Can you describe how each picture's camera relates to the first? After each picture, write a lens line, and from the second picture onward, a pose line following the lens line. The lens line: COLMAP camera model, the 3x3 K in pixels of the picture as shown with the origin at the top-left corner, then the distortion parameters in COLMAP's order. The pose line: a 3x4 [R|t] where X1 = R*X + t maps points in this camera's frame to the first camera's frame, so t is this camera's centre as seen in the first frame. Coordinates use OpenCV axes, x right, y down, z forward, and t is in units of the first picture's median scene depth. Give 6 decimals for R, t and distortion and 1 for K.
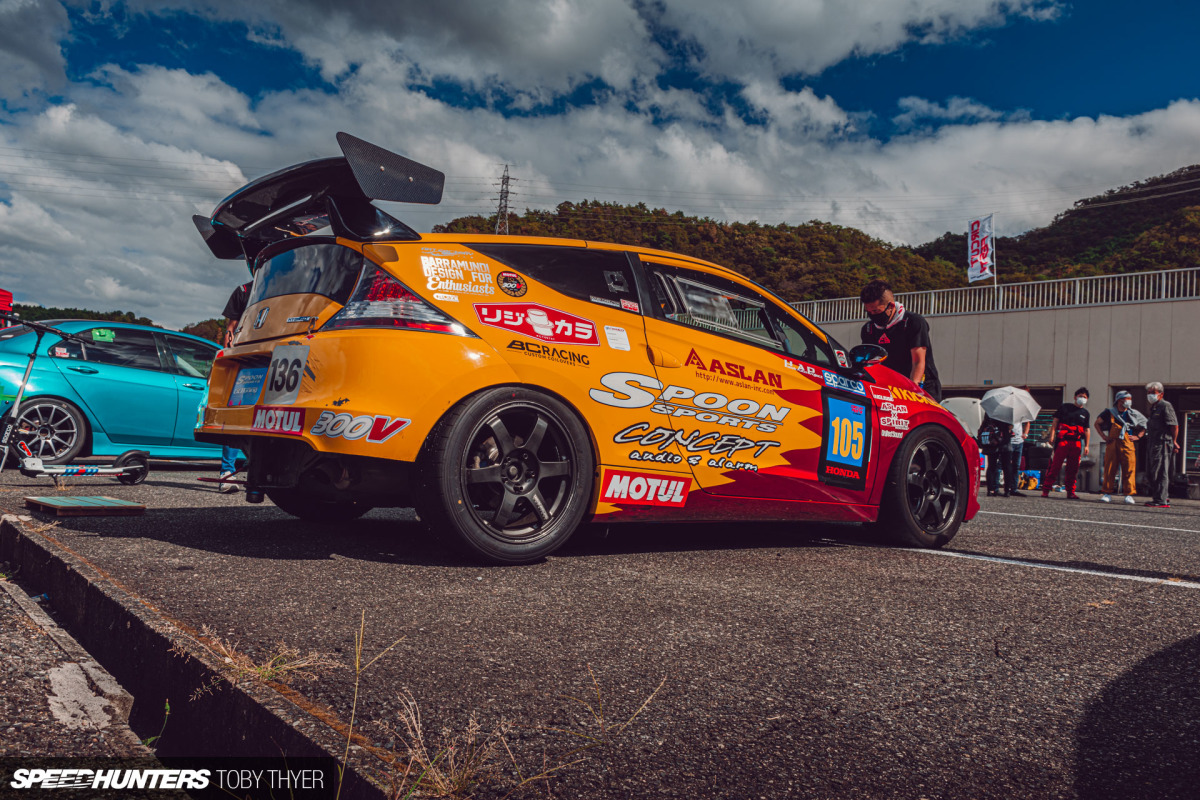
lens RADIAL K [[926.2, 0, 600.0], [0, 926.2, 400.0], [0, 0, 1]] dist [0.003438, -0.010140]
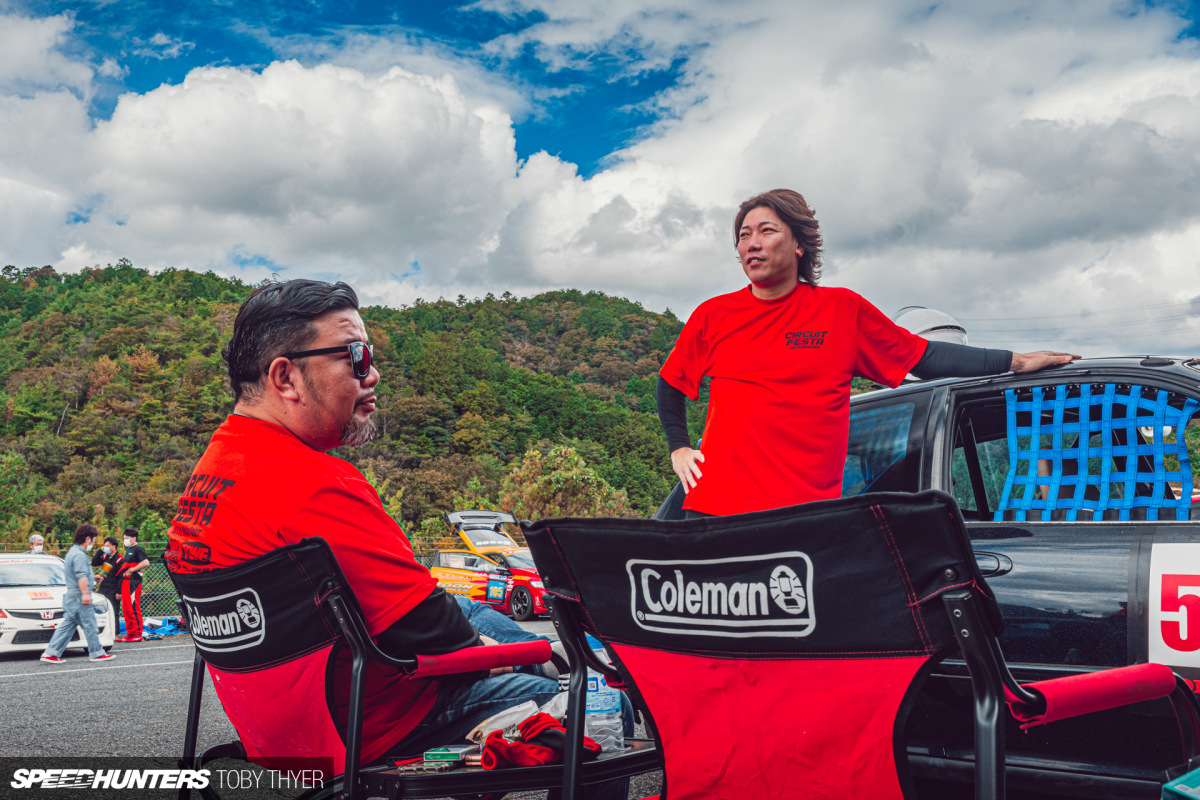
lens RADIAL K [[1236.2, 0, 600.0], [0, 1236.2, 400.0], [0, 0, 1]] dist [0.006715, 0.017397]
pose [[-0.024896, -0.191787, -0.981121, 5.874806], [0.088629, 0.977137, -0.193258, 0.314561], [0.995754, -0.091767, -0.007329, 1.629428]]
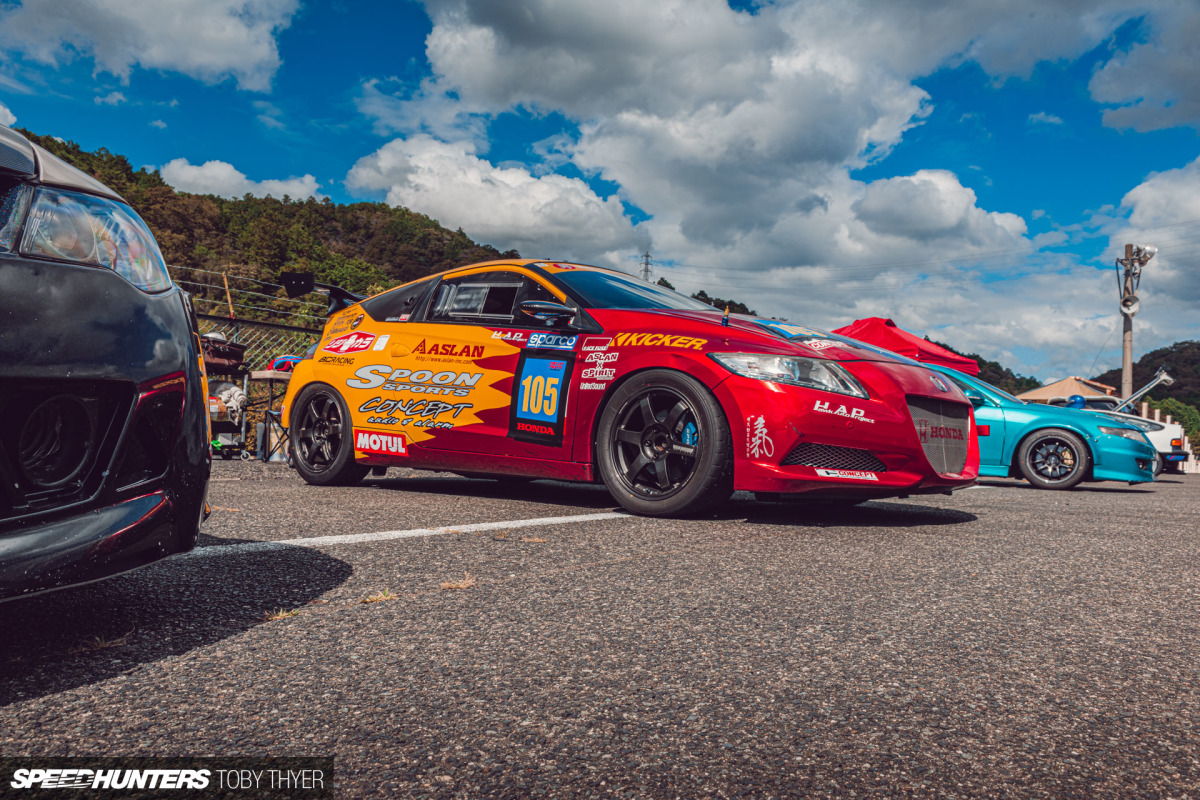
lens RADIAL K [[926.2, 0, 600.0], [0, 926.2, 400.0], [0, 0, 1]] dist [0.003438, -0.010140]
pose [[0.210517, -0.093047, -0.973152, 1.351653], [0.029856, 0.995608, -0.088736, 0.147808], [0.977134, -0.010374, 0.212371, 0.900686]]
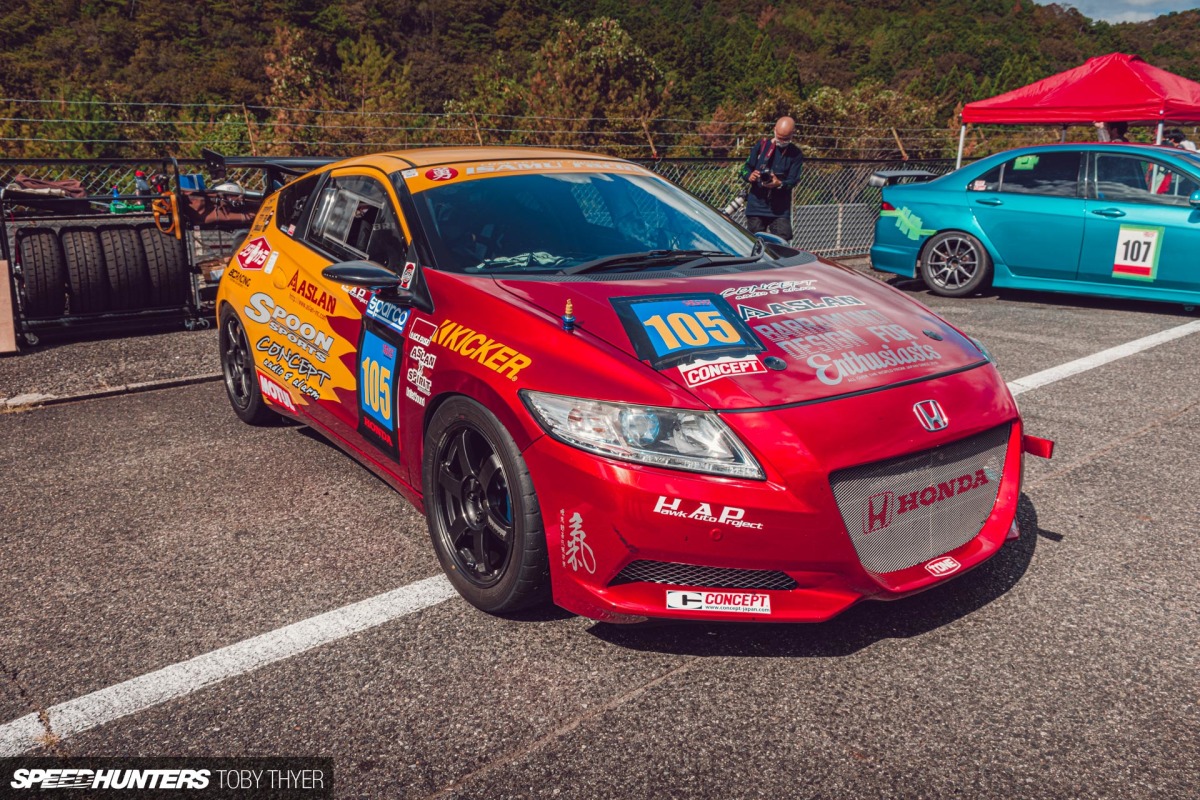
lens RADIAL K [[926.2, 0, 600.0], [0, 926.2, 400.0], [0, 0, 1]] dist [0.003438, -0.010140]
pose [[-0.042481, 0.195744, -0.979735, 1.046700], [0.058876, 0.979406, 0.193125, -0.086440], [0.997361, -0.049479, -0.053131, 1.291714]]
